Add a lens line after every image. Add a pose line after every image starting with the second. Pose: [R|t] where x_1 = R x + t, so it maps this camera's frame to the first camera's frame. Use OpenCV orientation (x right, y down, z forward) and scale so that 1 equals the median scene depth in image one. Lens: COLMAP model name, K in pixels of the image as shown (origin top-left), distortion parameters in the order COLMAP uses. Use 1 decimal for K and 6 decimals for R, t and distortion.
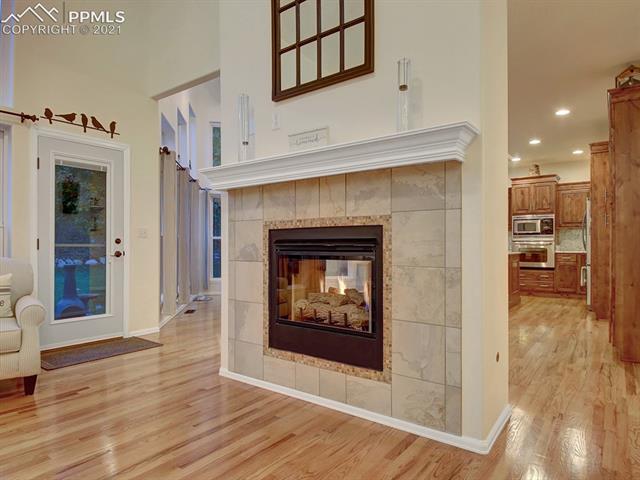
lens RADIAL K [[394.2, 0, 313.6], [0, 394.2, 245.8], [0, 0, 1]] dist [-0.015758, -0.008789]
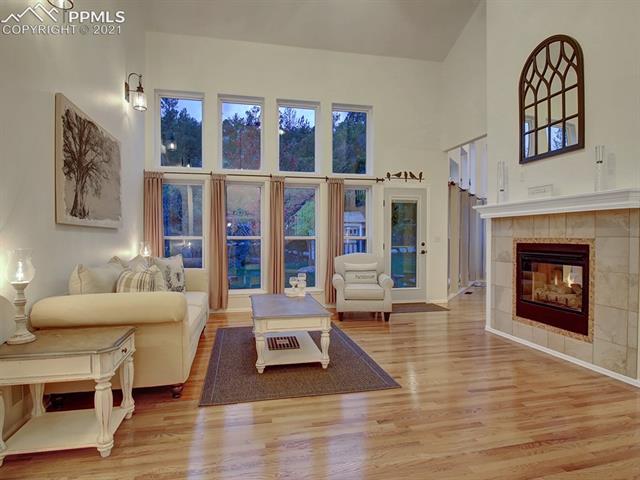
lens RADIAL K [[368.9, 0, 323.4], [0, 368.9, 240.7], [0, 0, 1]] dist [0.004523, -0.005466]
pose [[0.772853, 0.011386, -0.634483, 0.239791], [-0.003562, 0.999901, 0.013604, -0.070207], [0.634575, -0.008254, 0.772817, -0.693189]]
